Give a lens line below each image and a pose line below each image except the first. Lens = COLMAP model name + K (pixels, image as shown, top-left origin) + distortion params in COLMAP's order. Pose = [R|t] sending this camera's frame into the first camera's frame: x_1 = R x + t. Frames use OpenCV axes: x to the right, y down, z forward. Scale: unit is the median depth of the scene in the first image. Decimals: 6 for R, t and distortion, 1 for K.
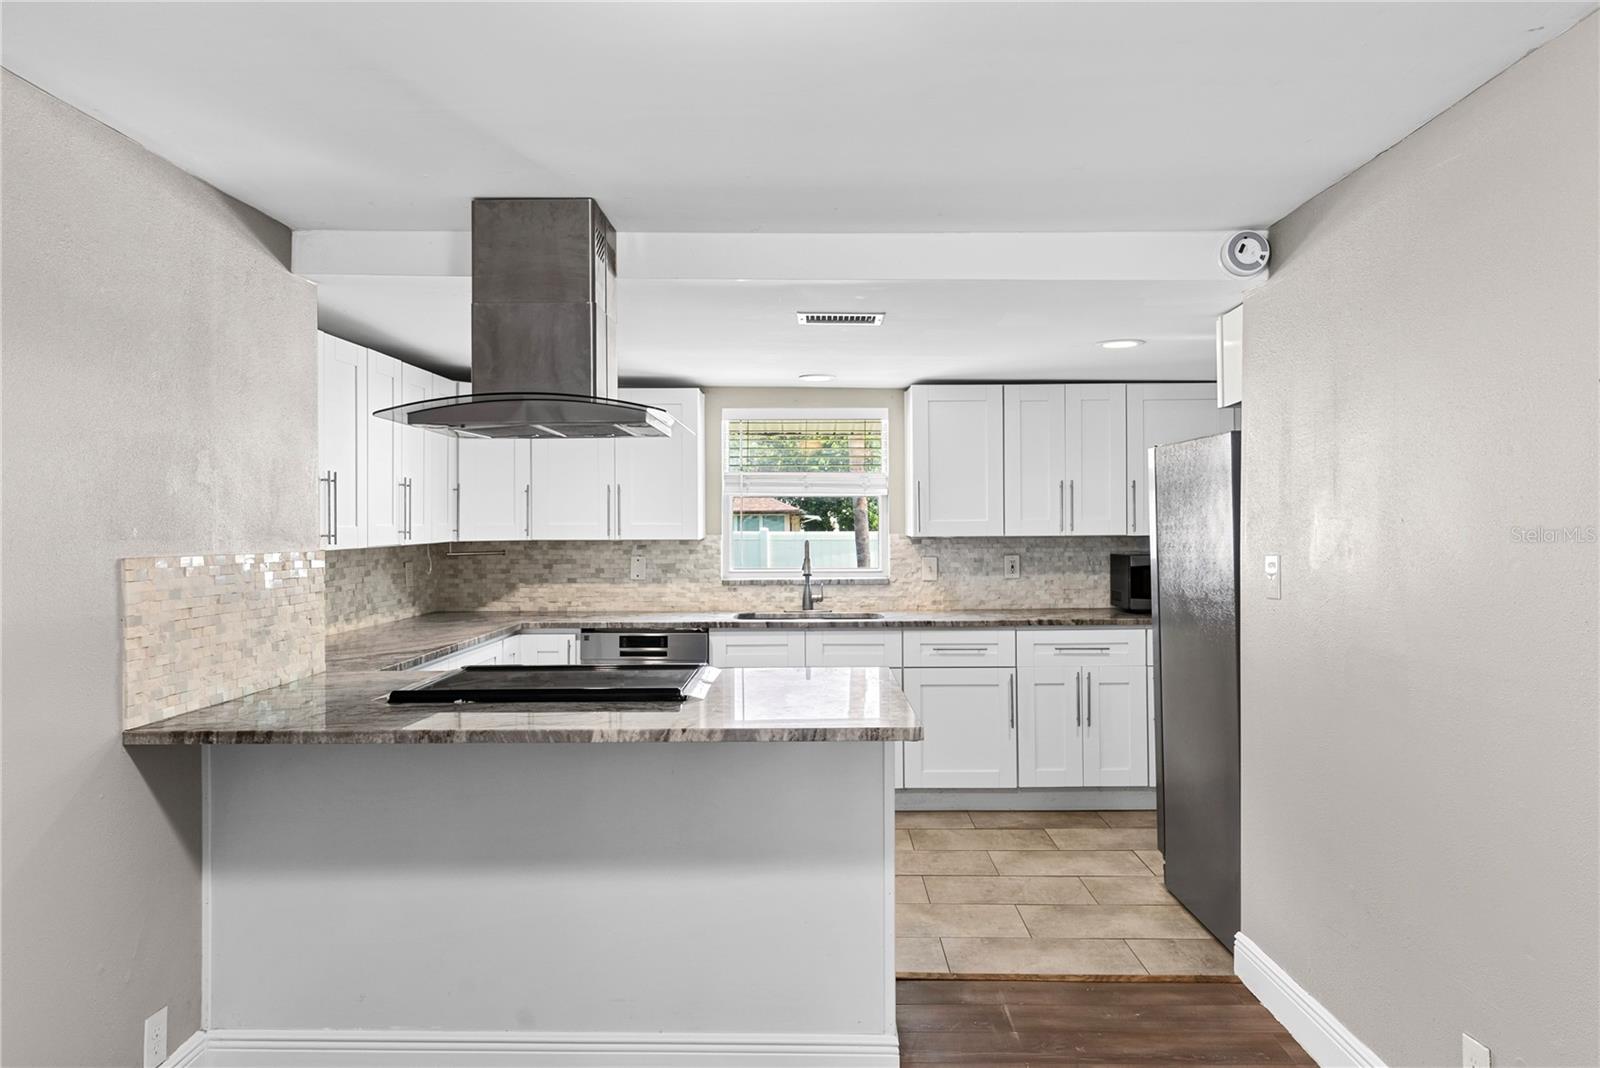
lens RADIAL K [[1052.0, 0, 803.8], [0, 1052.0, 528.1], [0, 0, 1]] dist [-0.001558, 0.001828]
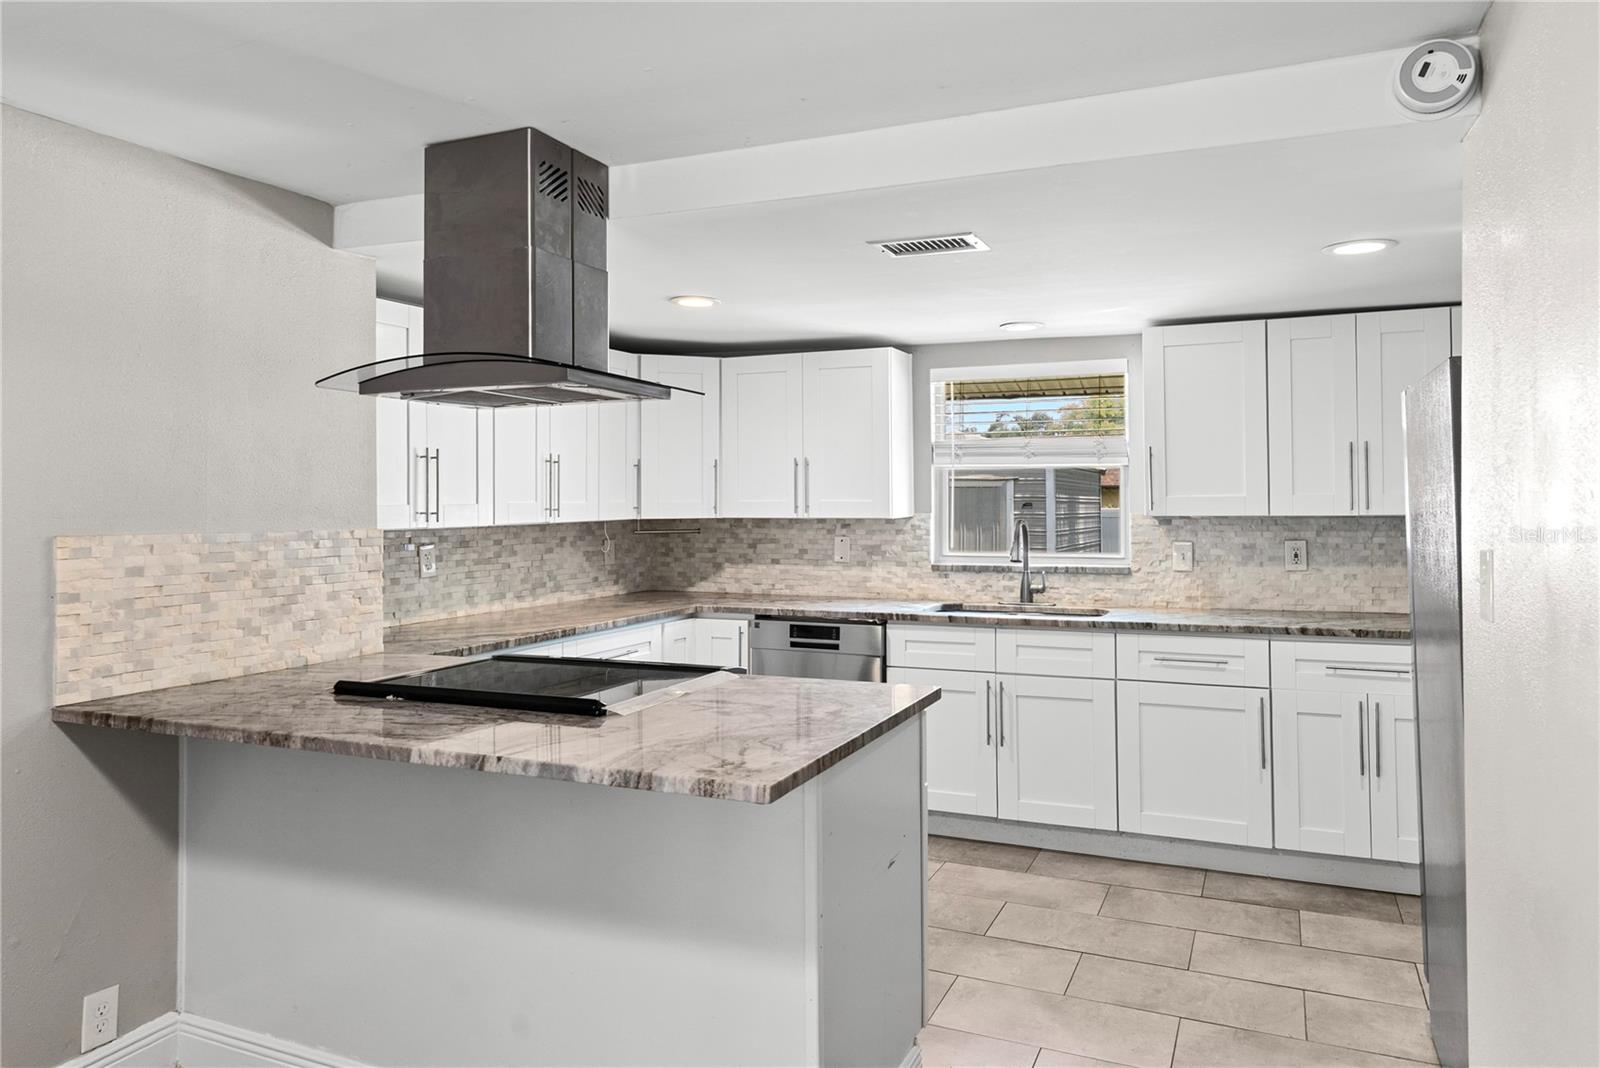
lens RADIAL K [[1066.5, 0, 802.7], [0, 1066.5, 485.0], [0, 0, 1]] dist [-0.003234, 0.002107]
pose [[0.919354, -0.007063, -0.393367, 0.195755], [-0.000086, 0.999835, -0.018153, -0.000907], [0.393430, 0.016723, 0.919202, 0.157720]]
